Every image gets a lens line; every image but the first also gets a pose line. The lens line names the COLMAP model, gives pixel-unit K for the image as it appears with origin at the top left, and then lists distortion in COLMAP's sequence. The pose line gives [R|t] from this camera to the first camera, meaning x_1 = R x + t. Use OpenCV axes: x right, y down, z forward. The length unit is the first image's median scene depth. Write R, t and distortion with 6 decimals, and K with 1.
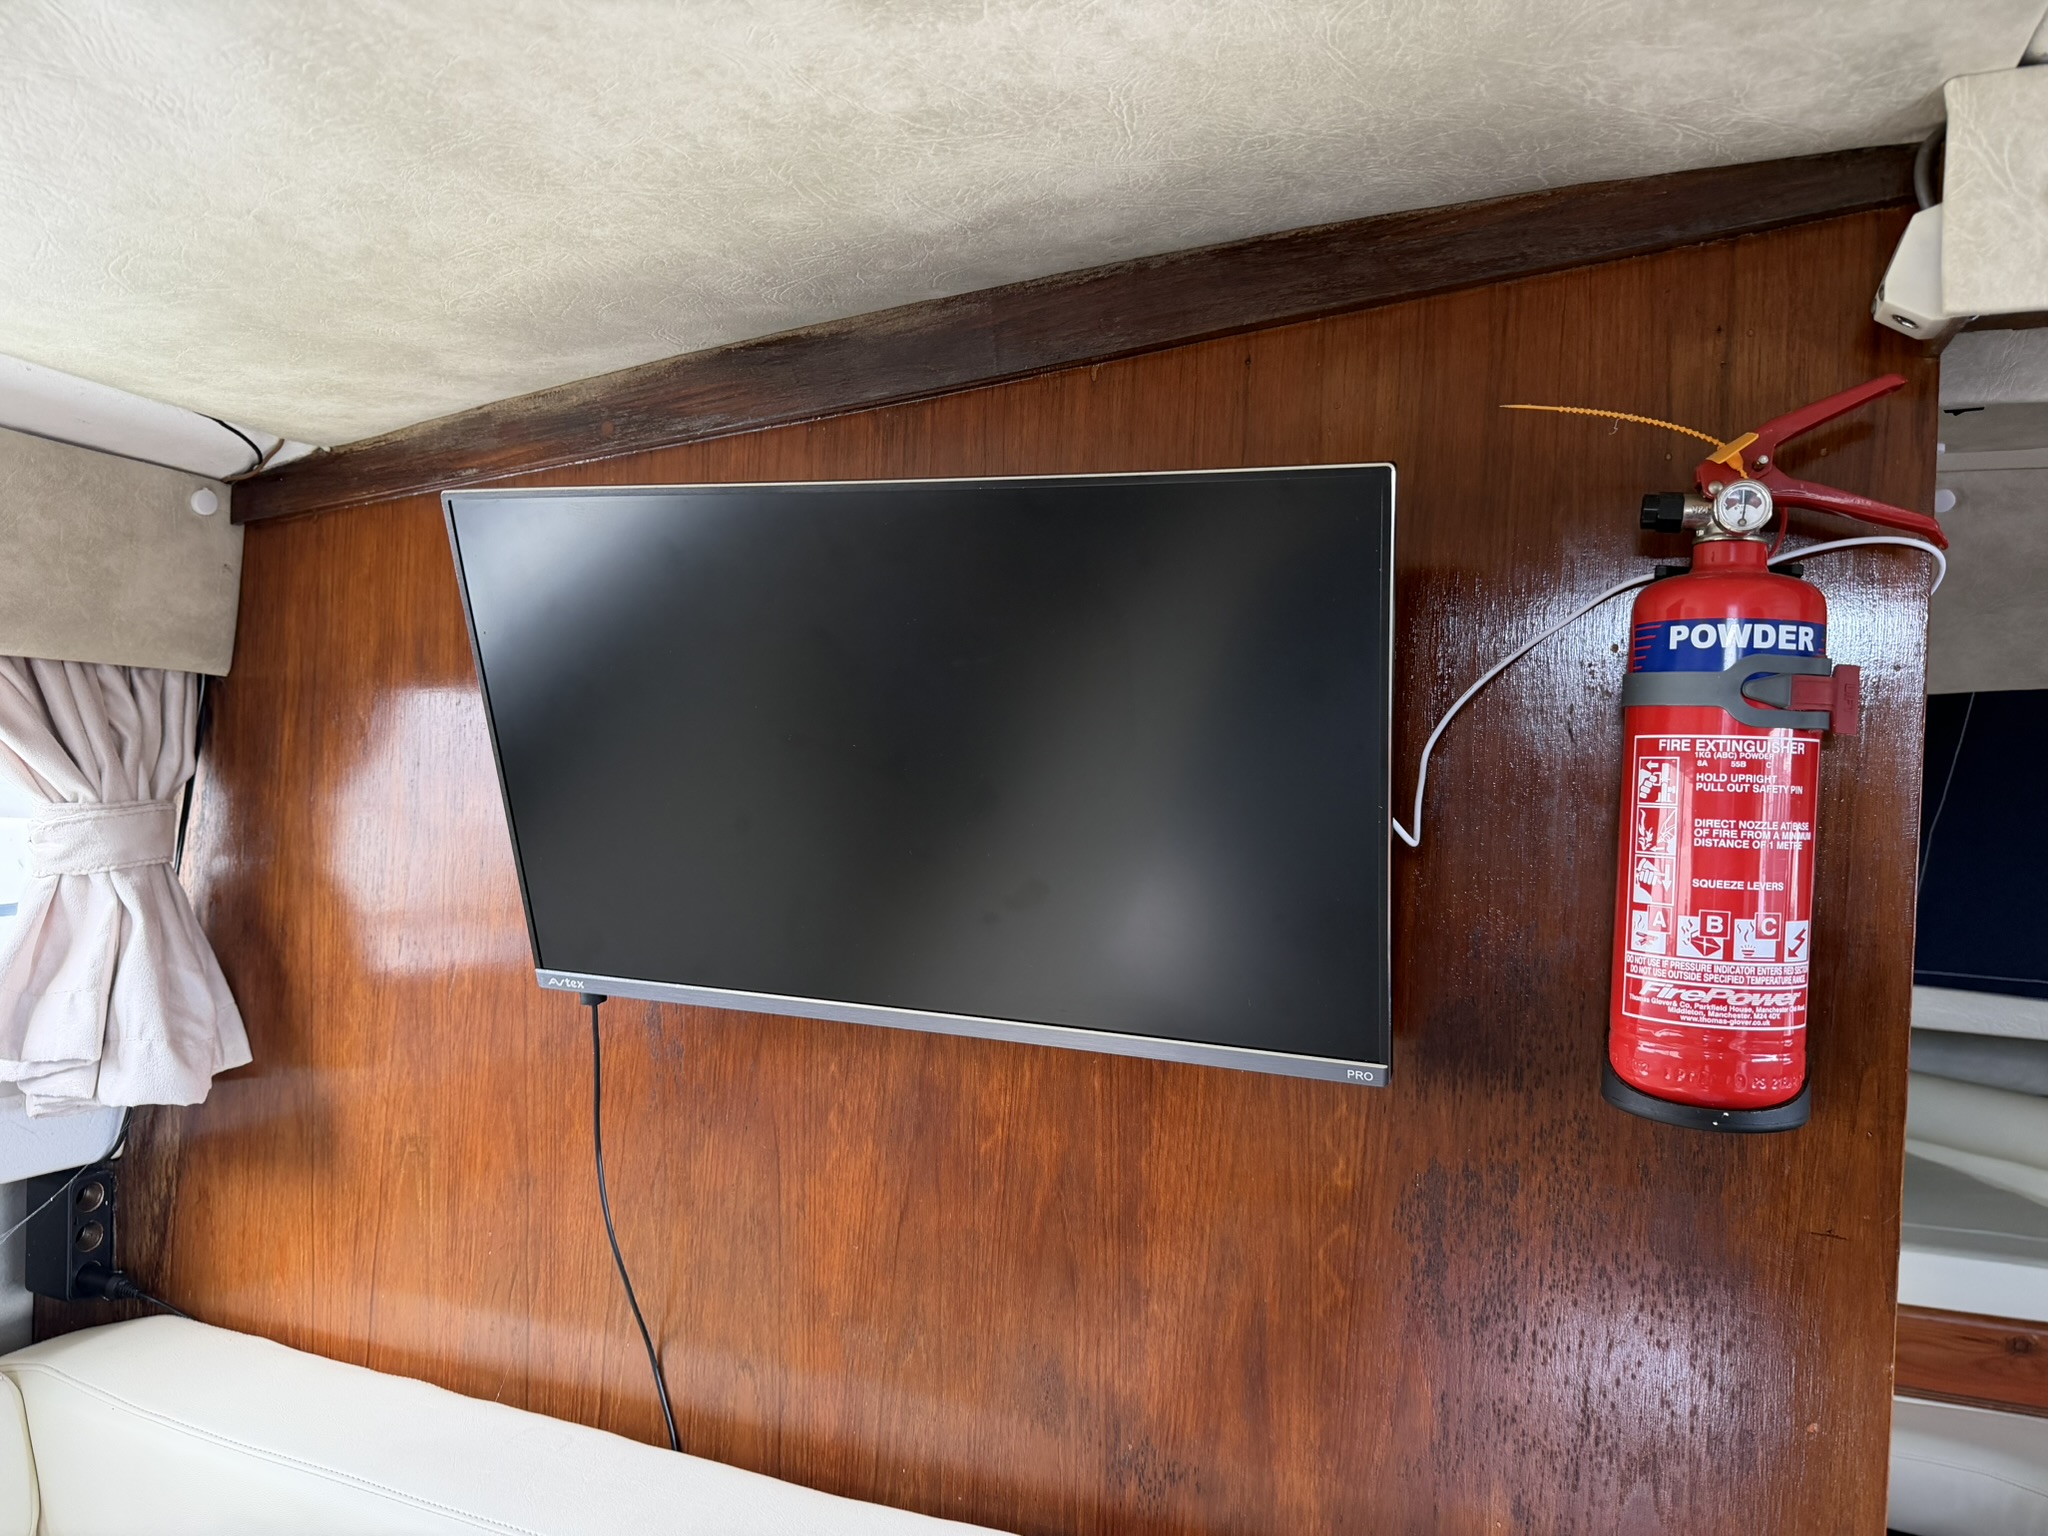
lens RADIAL K [[1456.4, 0, 1034.9], [0, 1456.4, 762.8], [0, 0, 1]] dist [0.007604, -0.020079]
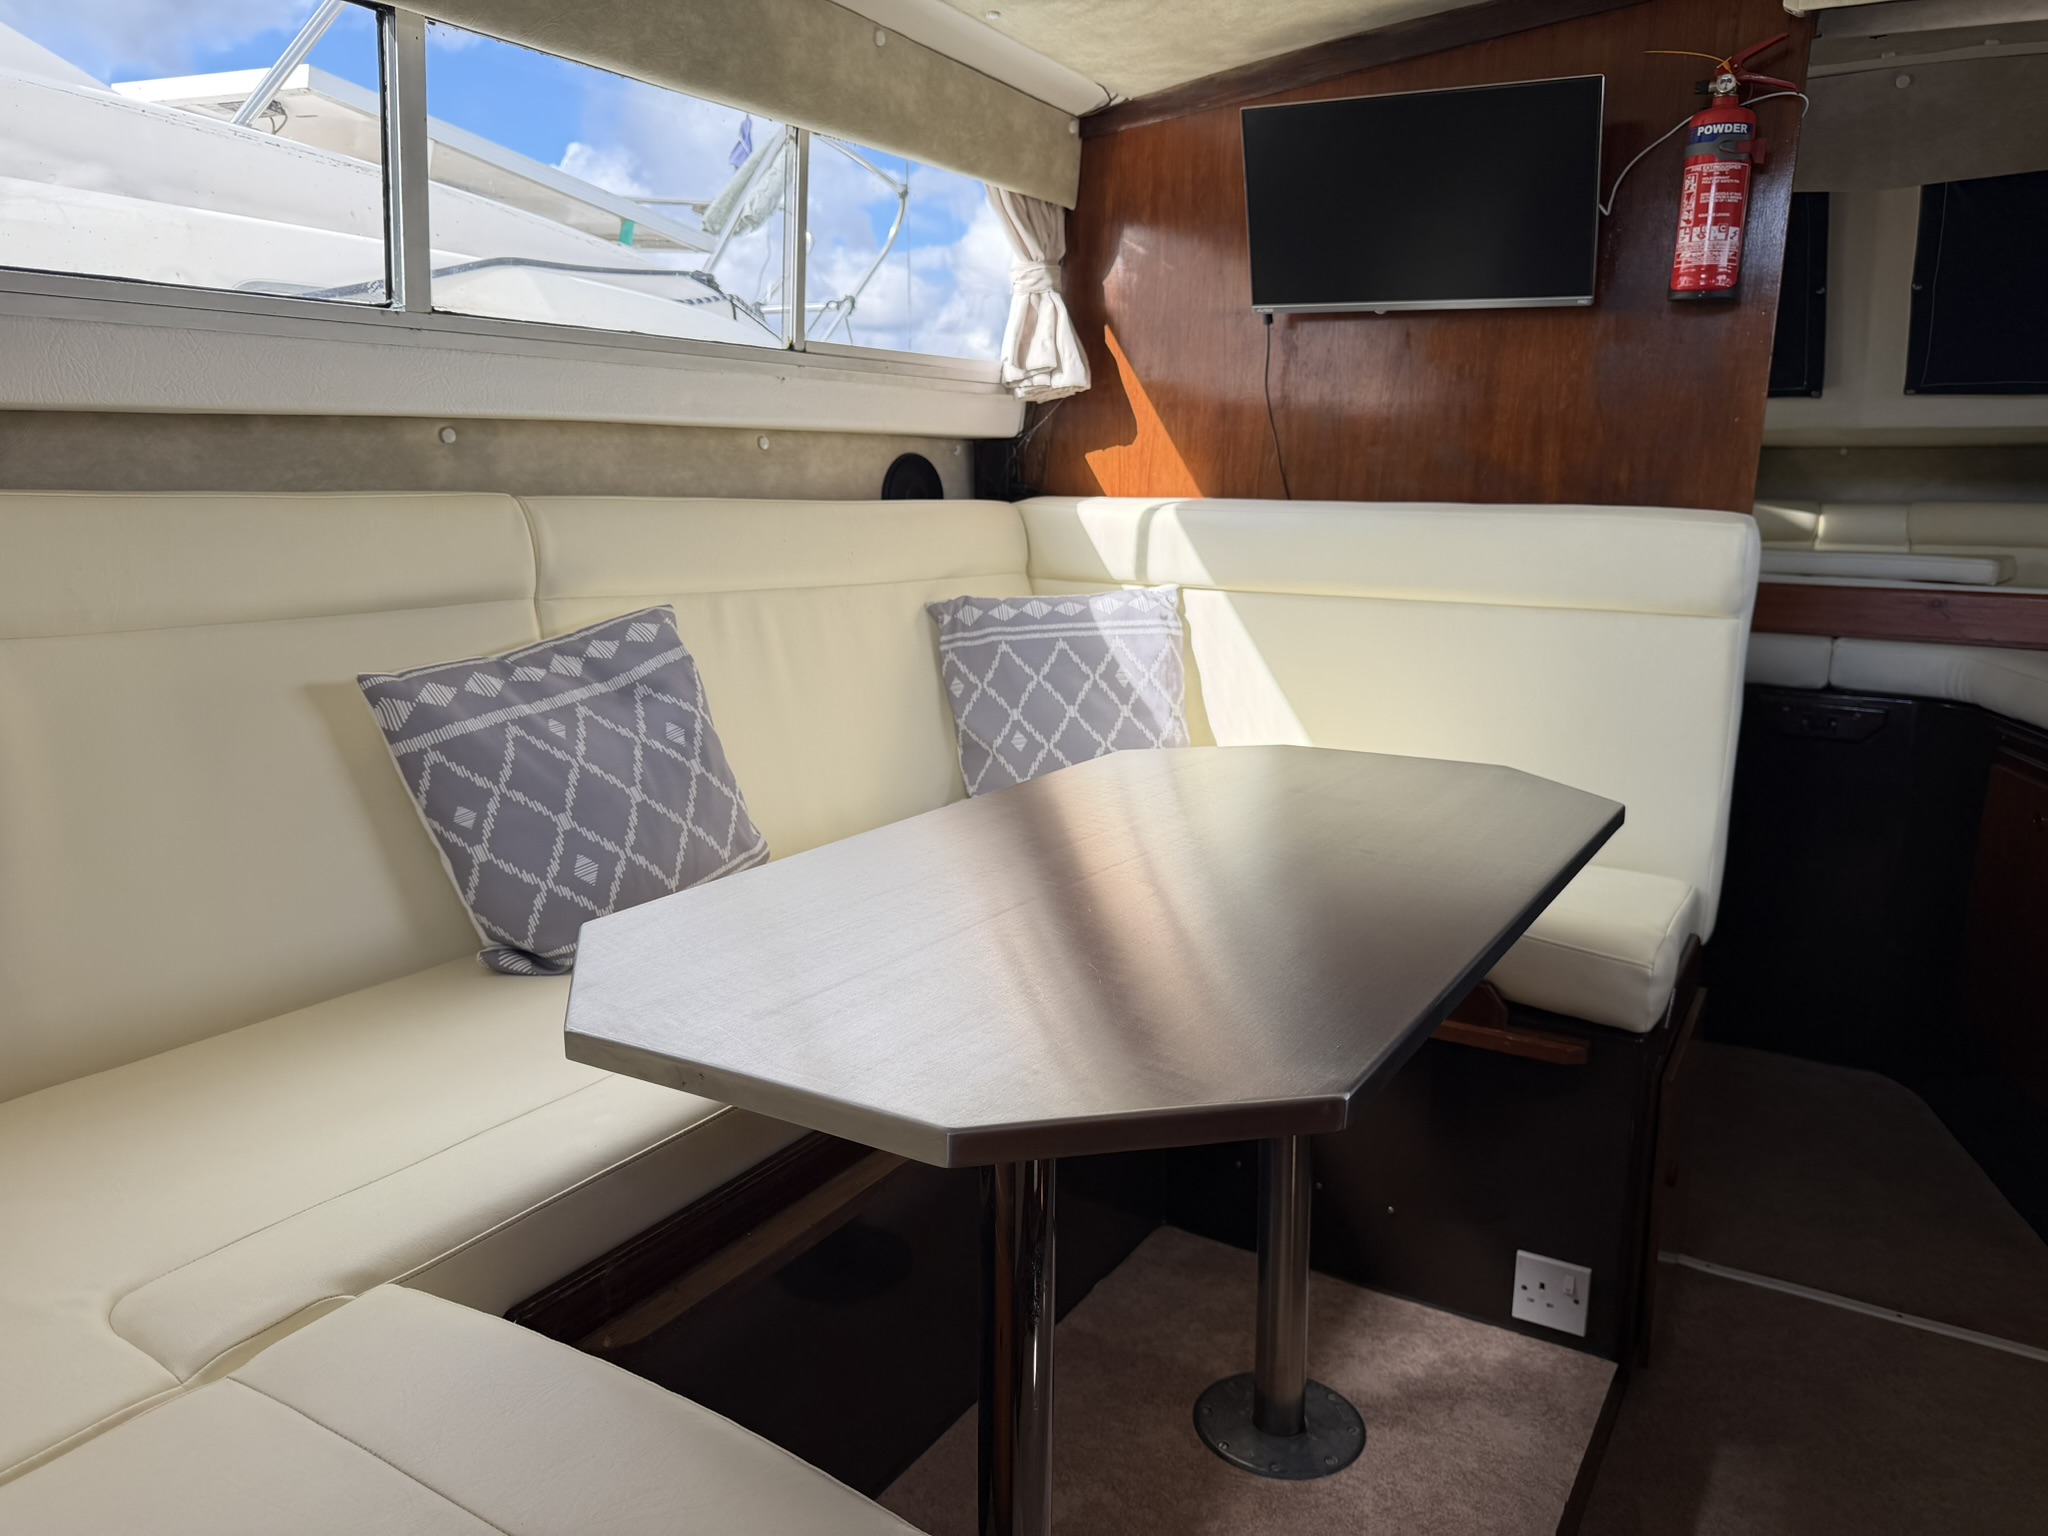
lens RADIAL K [[1439.8, 0, 1032.9], [0, 1439.8, 777.2], [0, 0, 1]] dist [0.123503, -0.212683]
pose [[0.990320, 0.012769, -0.138218, -0.318962], [0.015118, 0.979915, 0.198842, 0.392704], [0.137981, -0.199007, 0.970236, -1.557532]]
